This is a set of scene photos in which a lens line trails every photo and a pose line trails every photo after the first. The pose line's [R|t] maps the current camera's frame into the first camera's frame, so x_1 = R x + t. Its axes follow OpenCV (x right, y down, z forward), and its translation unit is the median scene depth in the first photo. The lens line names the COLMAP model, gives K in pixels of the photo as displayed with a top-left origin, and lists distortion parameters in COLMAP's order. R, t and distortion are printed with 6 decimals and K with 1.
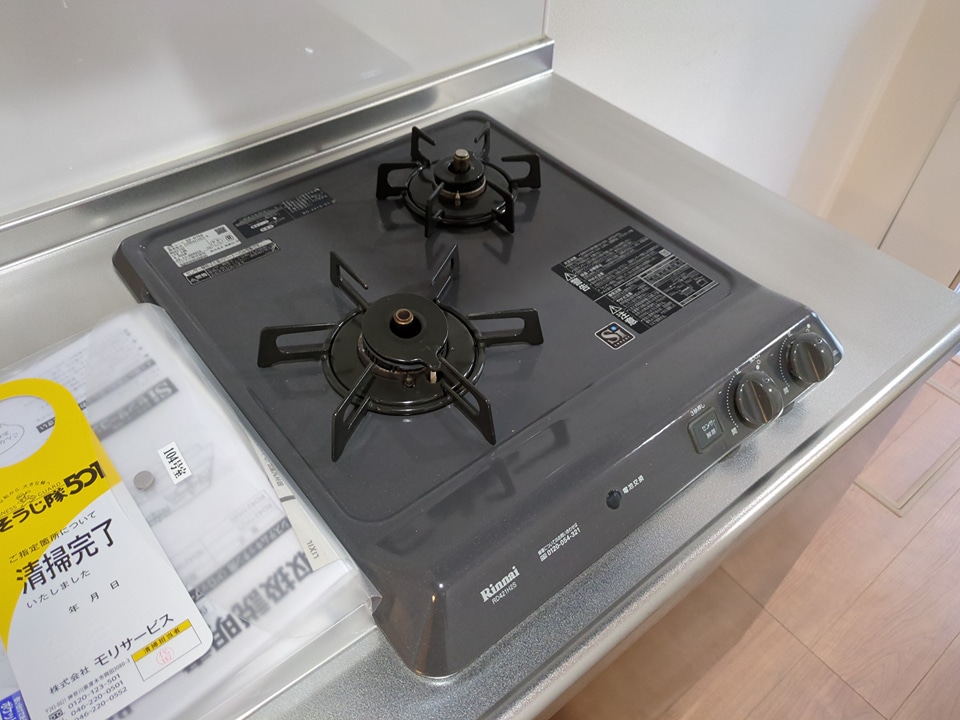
lens RADIAL K [[717.6, 0, 476.6], [0, 717.6, 358.5], [0, 0, 1]] dist [0.021398, -0.001842]
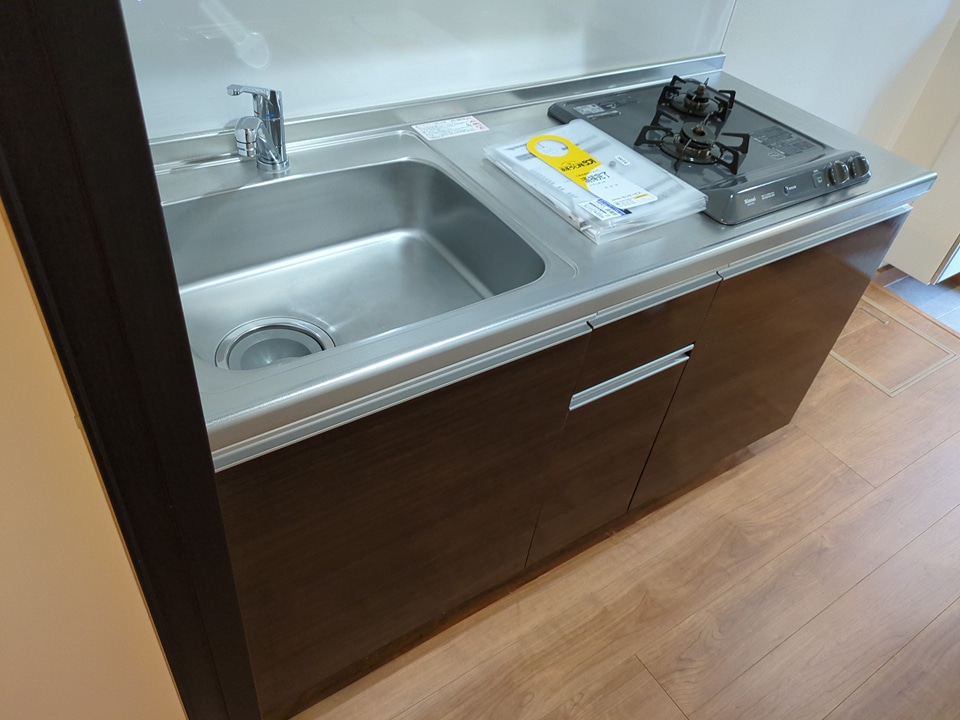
lens RADIAL K [[717.6, 0, 476.6], [0, 717.6, 358.5], [0, 0, 1]] dist [0.021398, -0.001842]
pose [[0.993326, 0.114990, -0.009037, -0.610018], [-0.115319, 0.988403, -0.098802, 0.863973], [-0.002429, 0.099184, 0.995066, -1.145994]]
